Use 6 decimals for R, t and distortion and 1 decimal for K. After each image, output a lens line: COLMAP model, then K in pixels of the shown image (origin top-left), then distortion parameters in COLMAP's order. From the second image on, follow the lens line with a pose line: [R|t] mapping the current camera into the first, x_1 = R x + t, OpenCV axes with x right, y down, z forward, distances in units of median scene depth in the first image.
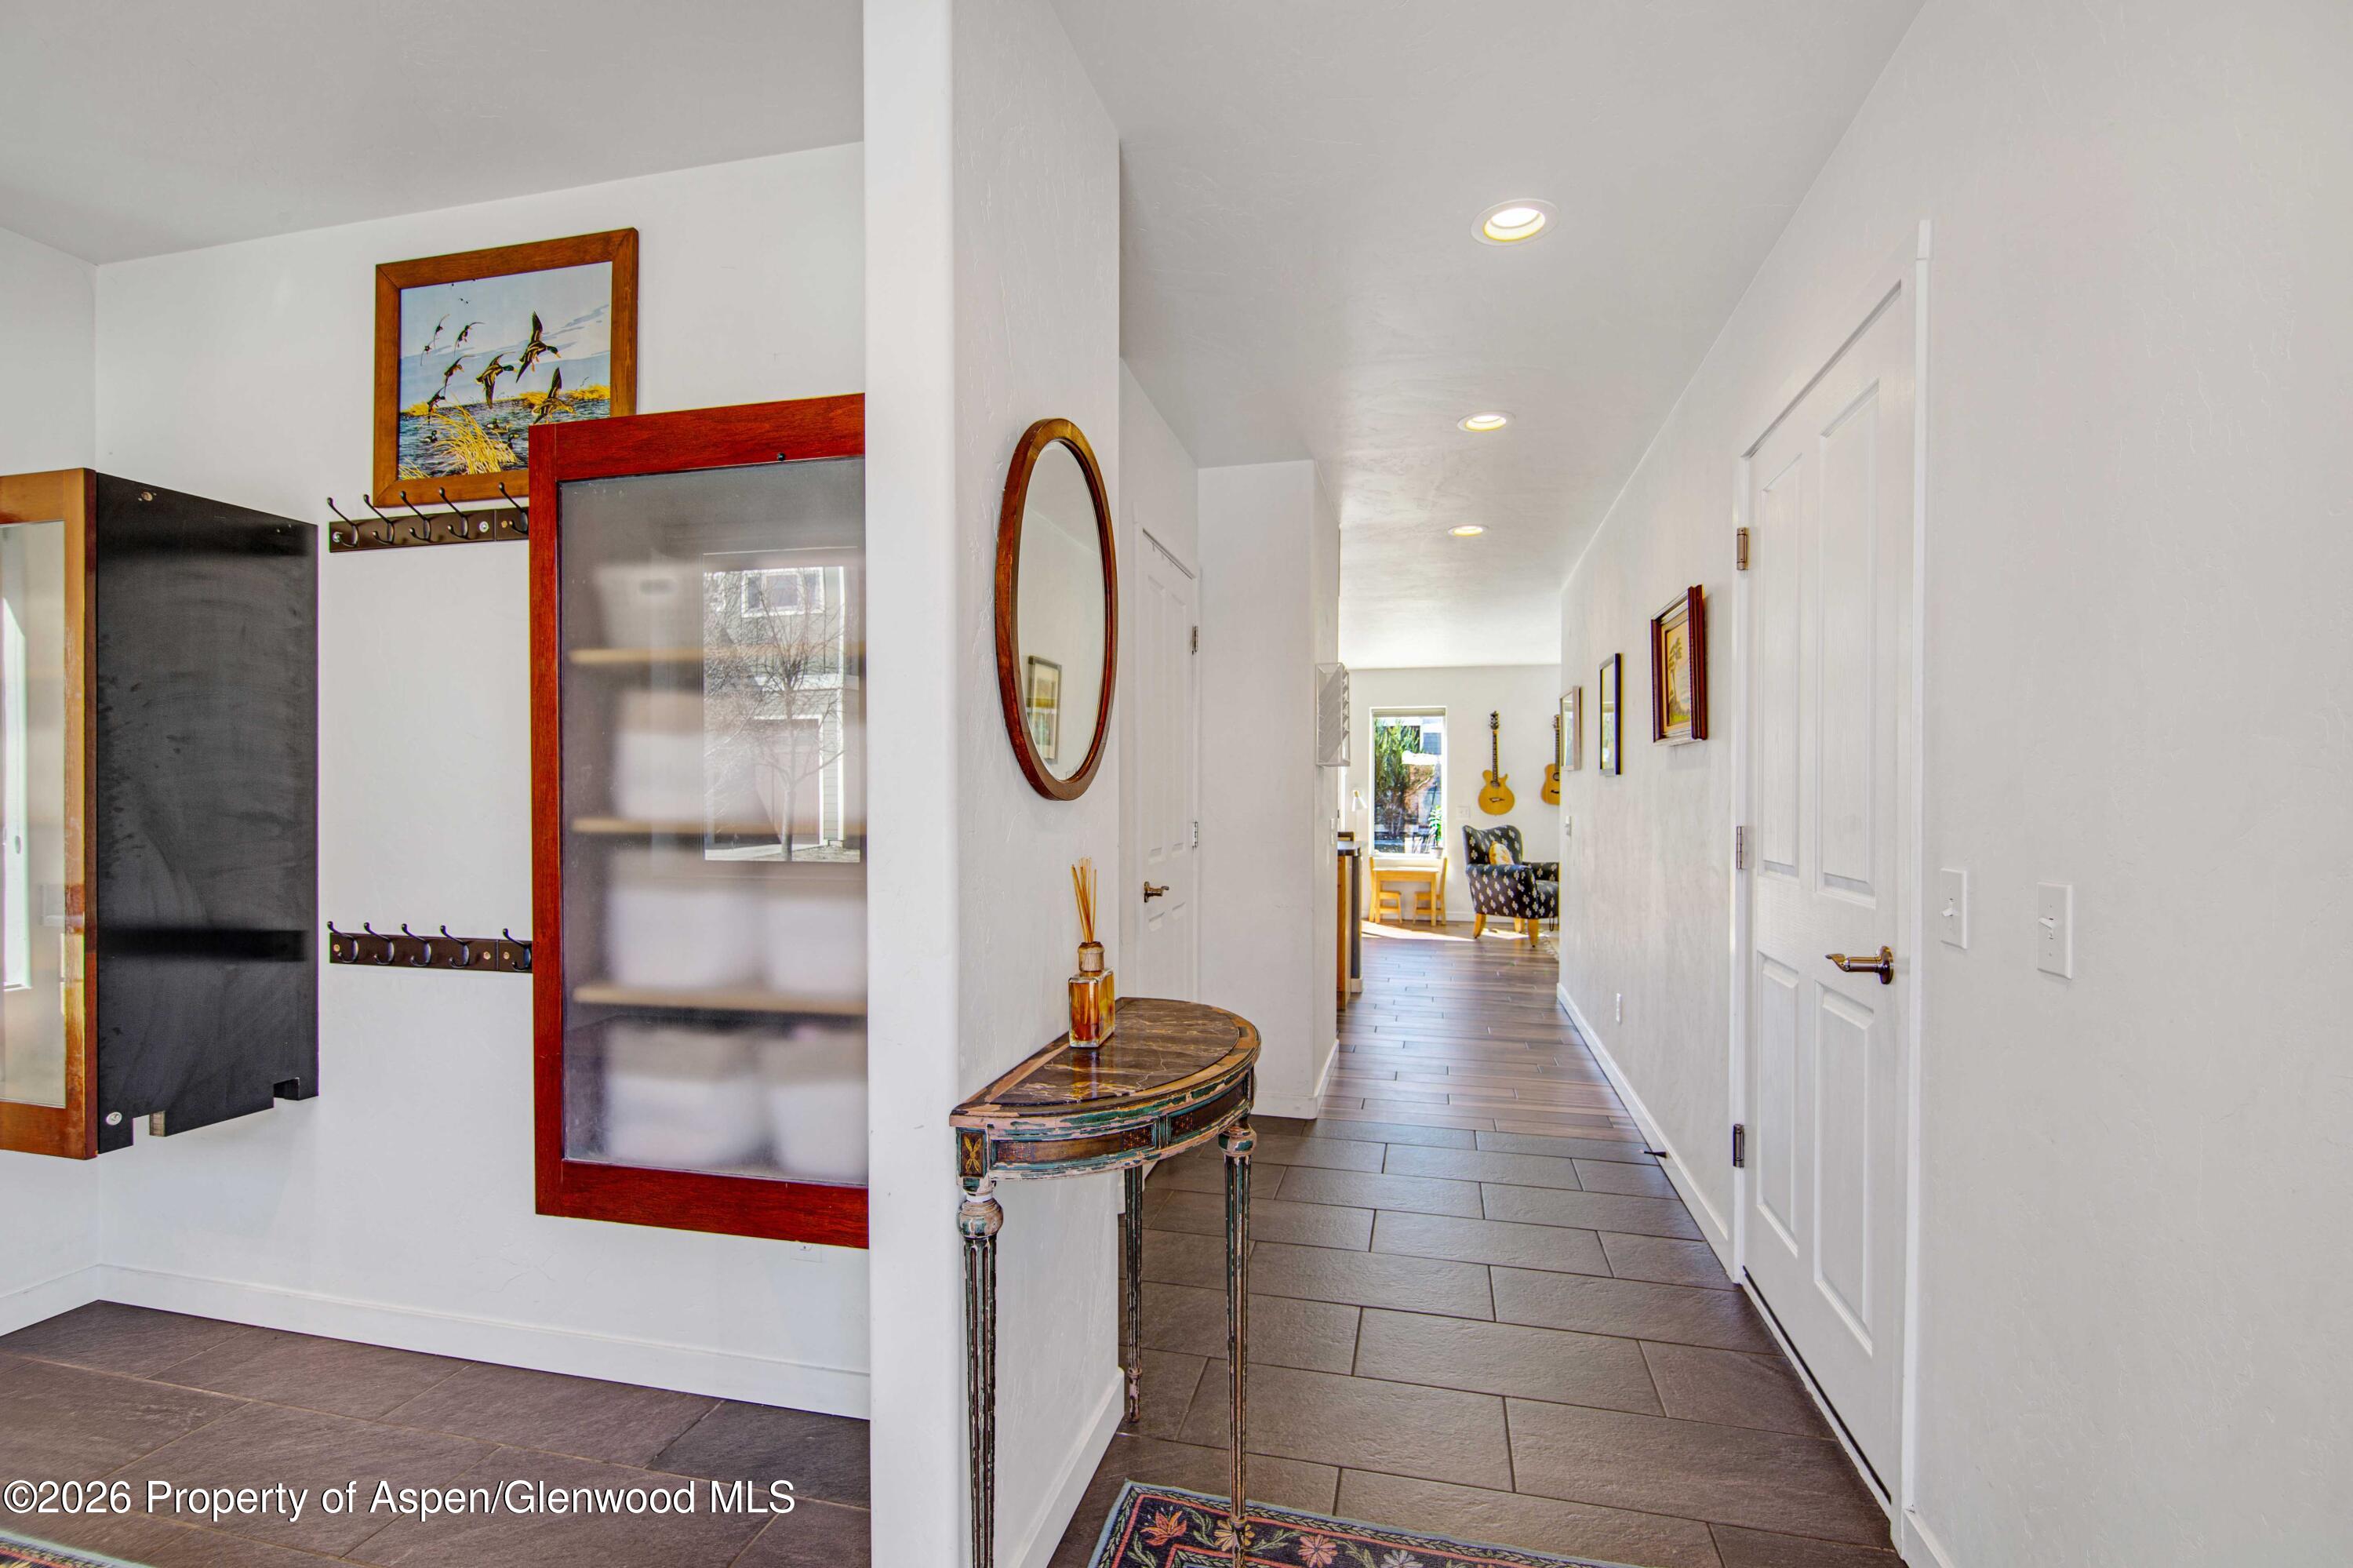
lens RADIAL K [[1057.5, 0, 1160.8], [0, 1057.5, 789.0], [0, 0, 1]] dist [-0.004510, -0.006977]
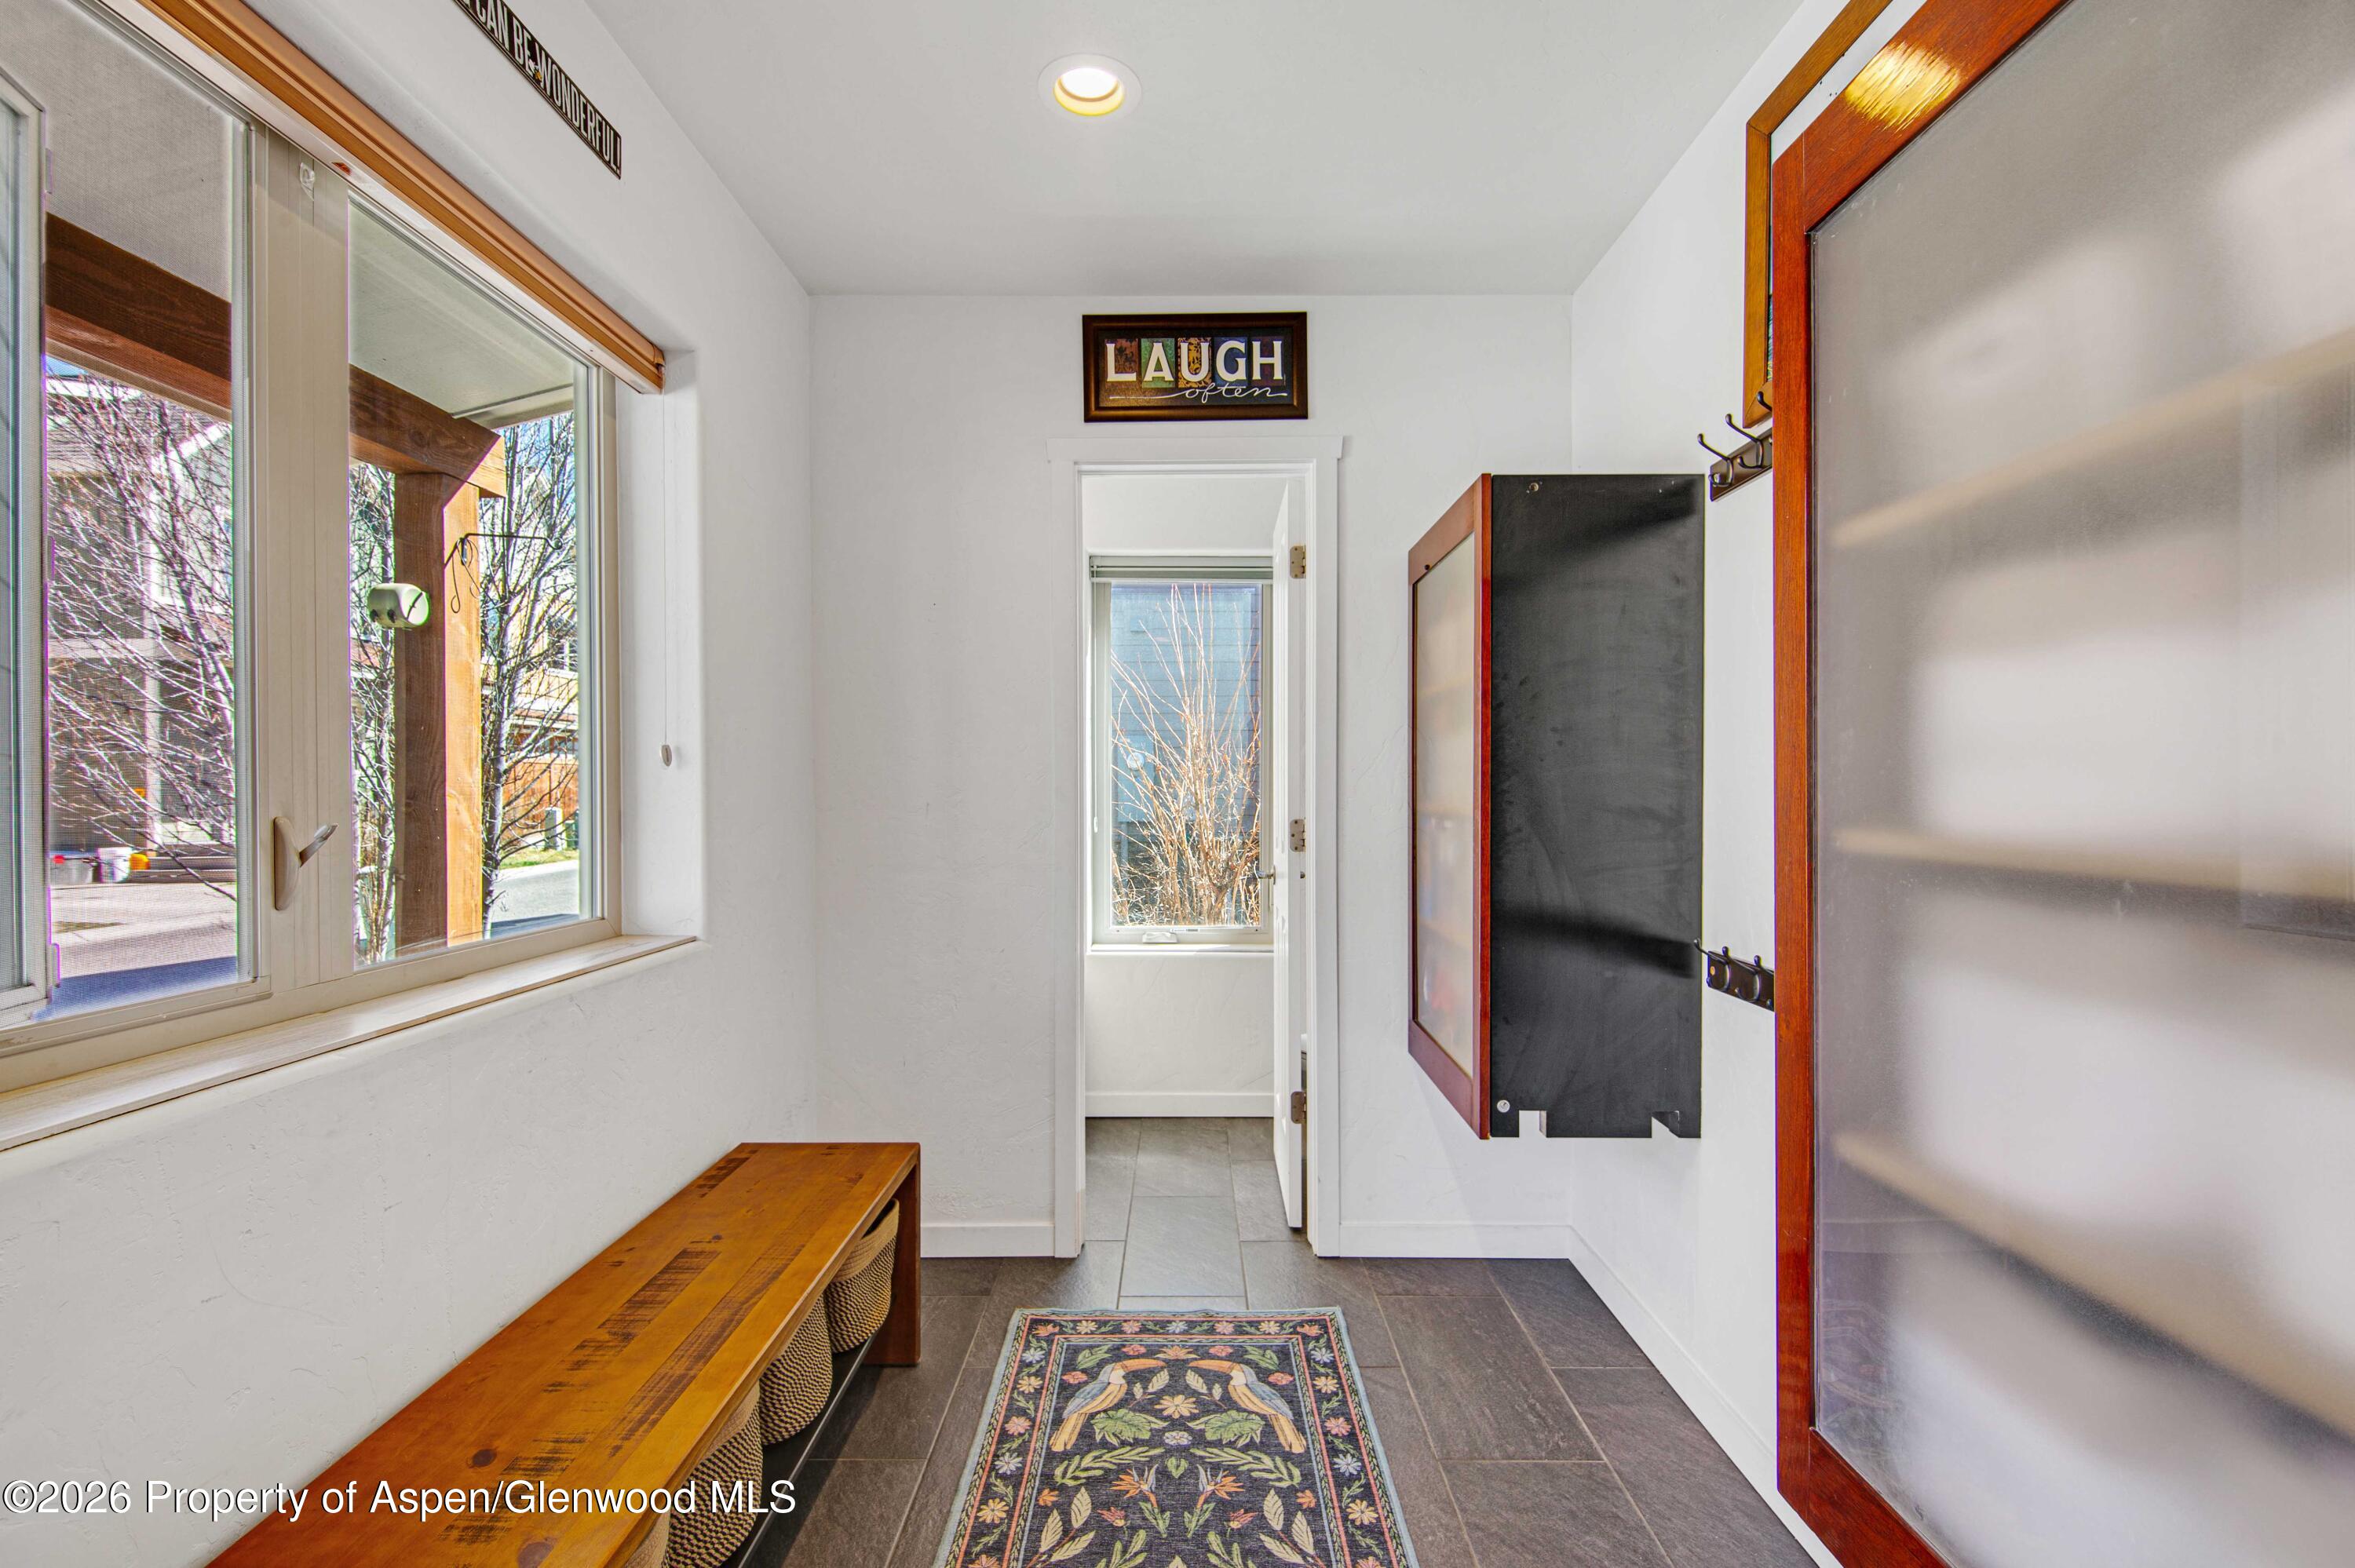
lens RADIAL K [[1058.2, 0, 1166.2], [0, 1058.2, 795.4], [0, 0, 1]] dist [-0.004510, -0.006977]
pose [[0.246918, 0.002019, -0.969034, -0.082712], [0.006769, 0.999970, 0.003808, 0.006008], [0.969013, -0.007499, 0.246897, 0.407321]]
